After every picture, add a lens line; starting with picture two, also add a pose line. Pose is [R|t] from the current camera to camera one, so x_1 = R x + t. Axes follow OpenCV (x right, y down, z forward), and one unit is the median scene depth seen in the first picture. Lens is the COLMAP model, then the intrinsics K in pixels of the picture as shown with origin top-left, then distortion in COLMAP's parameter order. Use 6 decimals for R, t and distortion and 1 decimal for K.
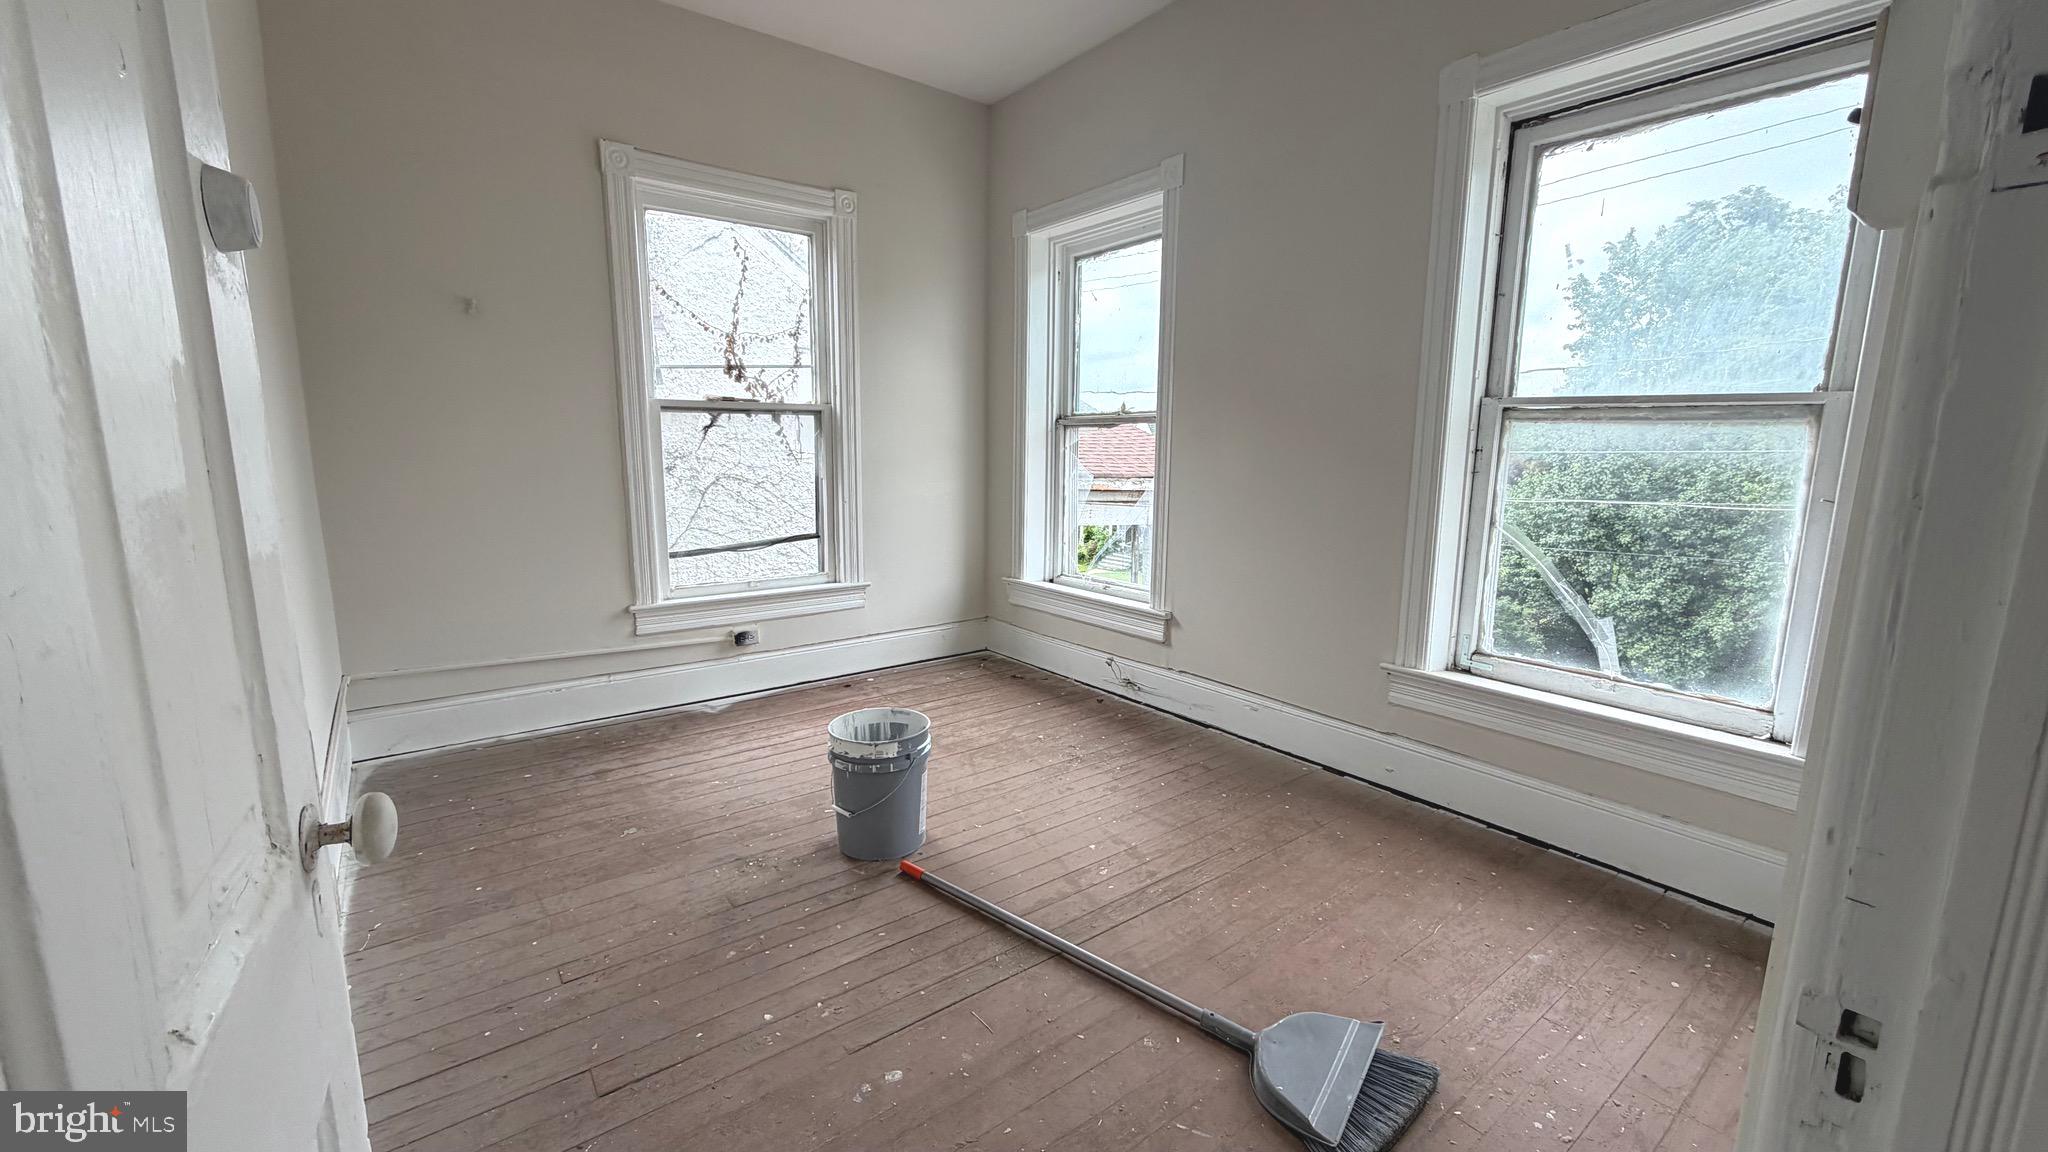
lens RADIAL K [[813.6, 0, 1015.9], [0, 813.6, 589.3], [0, 0, 1]] dist [0.001196, -0.000761]
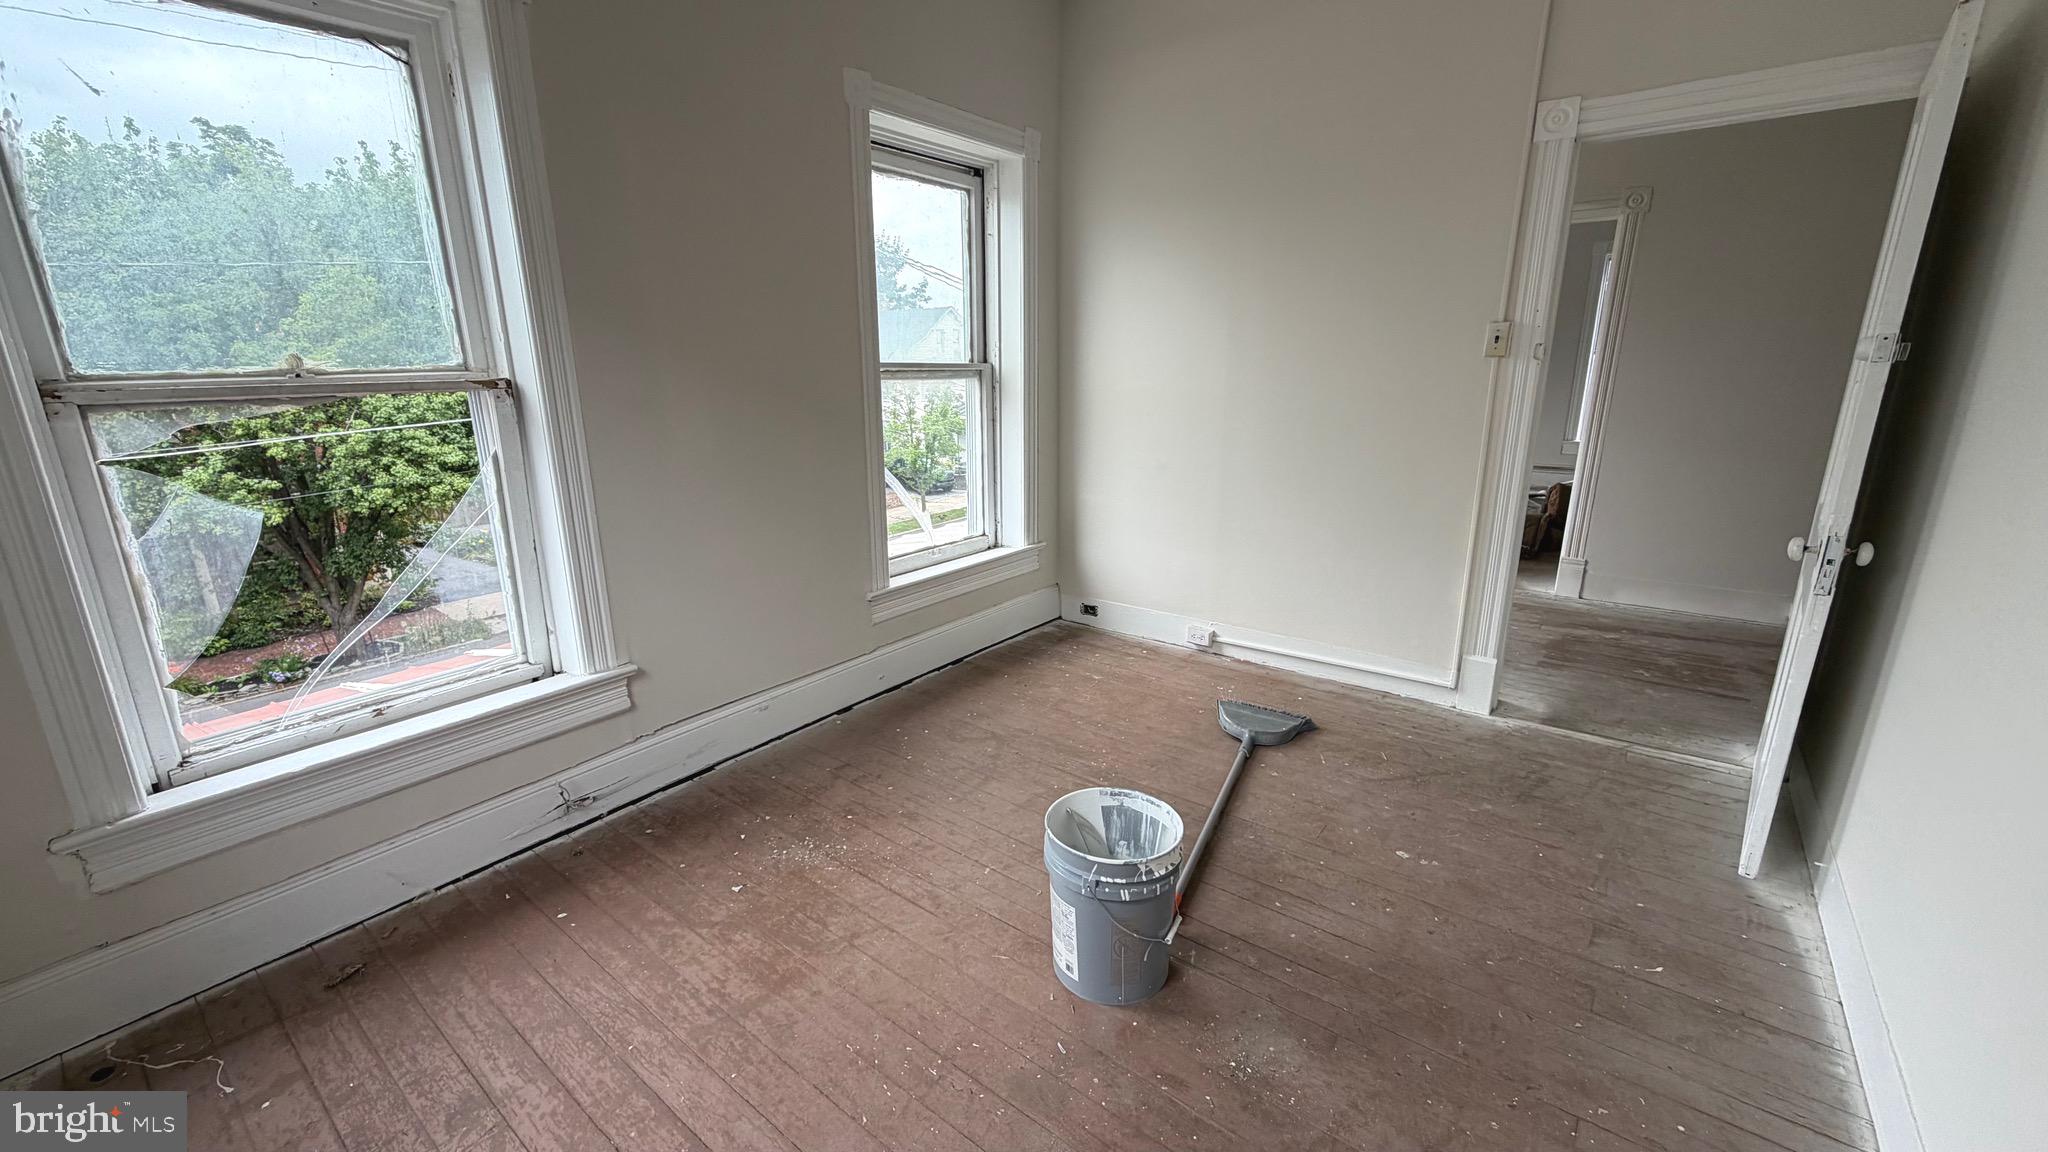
lens RADIAL K [[813.6, 0, 1023.2], [0, 813.6, 581.6], [0, 0, 1]] dist [0.001196, -0.000761]
pose [[-0.262910, -0.258296, 0.929603, -0.622484], [0.183455, 0.932537, 0.310996, -0.225045], [-0.947218, 0.252305, -0.197787, 0.938059]]
